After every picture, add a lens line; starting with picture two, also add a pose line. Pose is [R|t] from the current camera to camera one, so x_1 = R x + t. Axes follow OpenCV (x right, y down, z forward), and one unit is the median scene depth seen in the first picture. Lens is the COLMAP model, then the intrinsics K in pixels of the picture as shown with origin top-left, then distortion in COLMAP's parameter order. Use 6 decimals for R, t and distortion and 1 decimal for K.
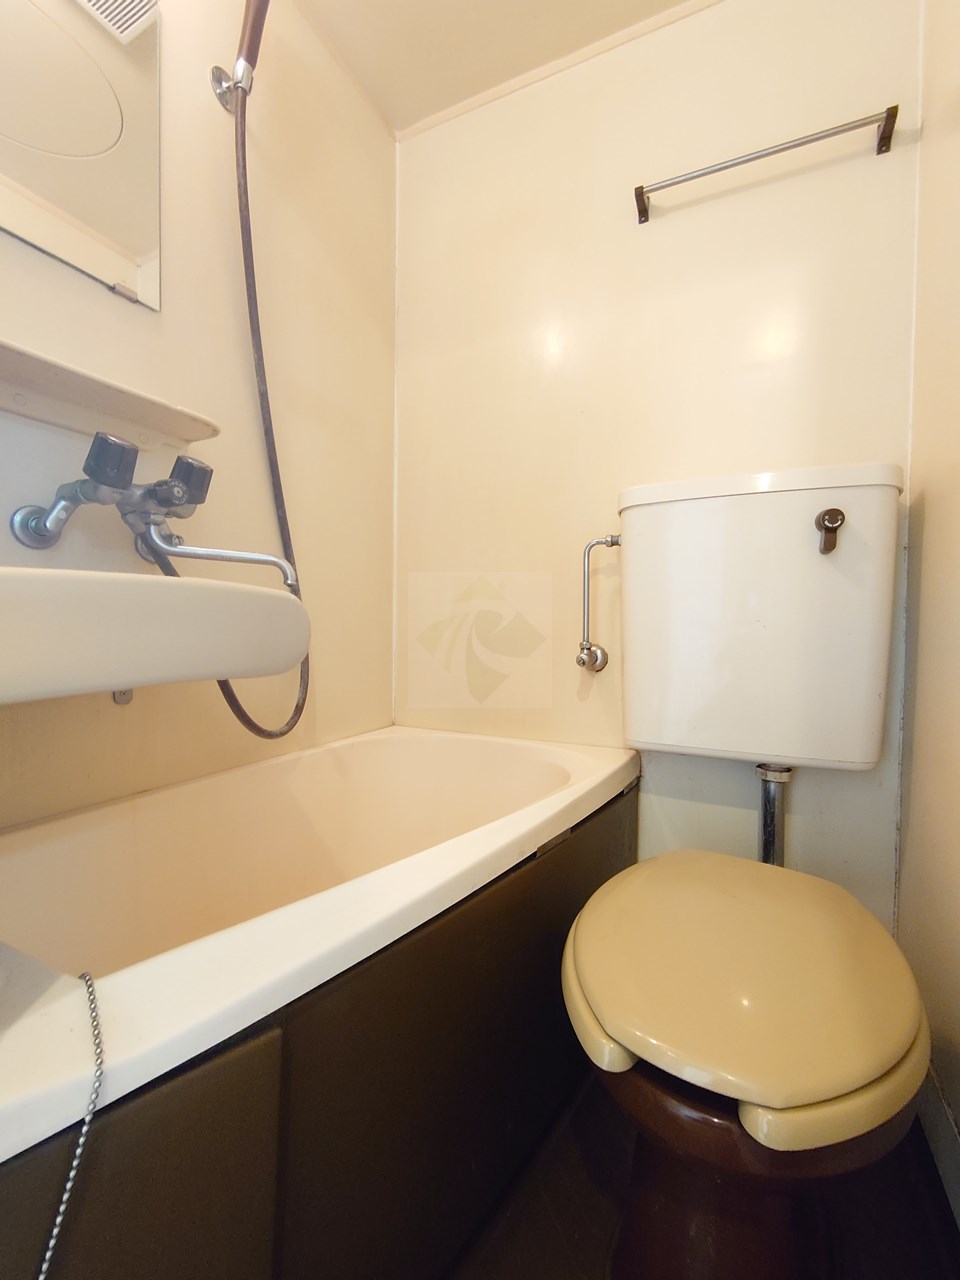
lens RADIAL K [[544.6, 0, 480.0], [0, 544.6, 640.0], [0, 0, 1]] dist [-0.001775, -0.000473]
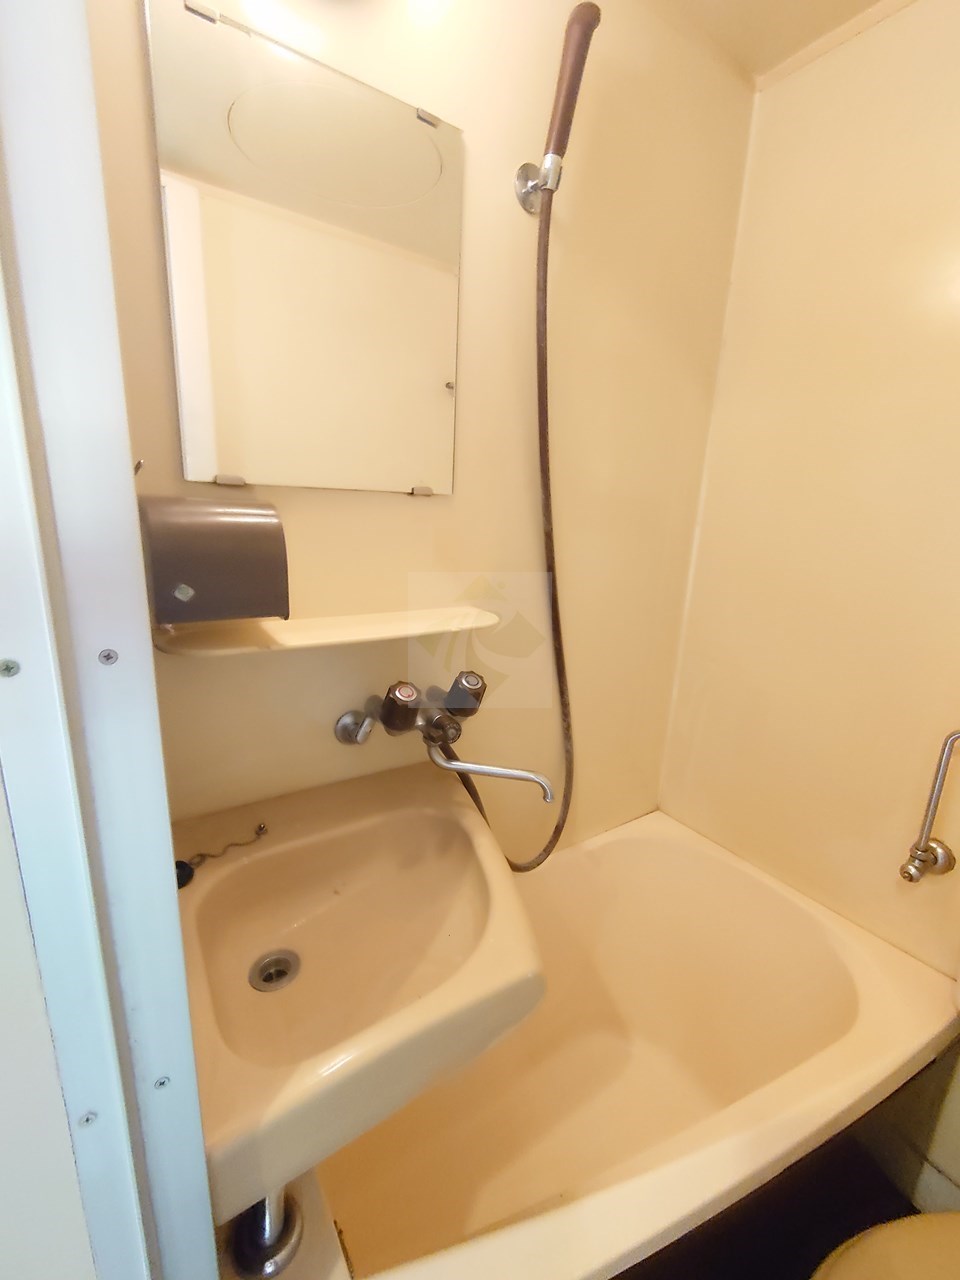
lens RADIAL K [[544.6, 0, 480.0], [0, 544.6, 640.0], [0, 0, 1]] dist [-0.001775, -0.000473]
pose [[0.863320, 0.151058, -0.481519, -0.017366], [-0.049212, 0.974802, 0.217574, -0.483893], [0.502252, -0.164139, 0.849000, 0.111883]]
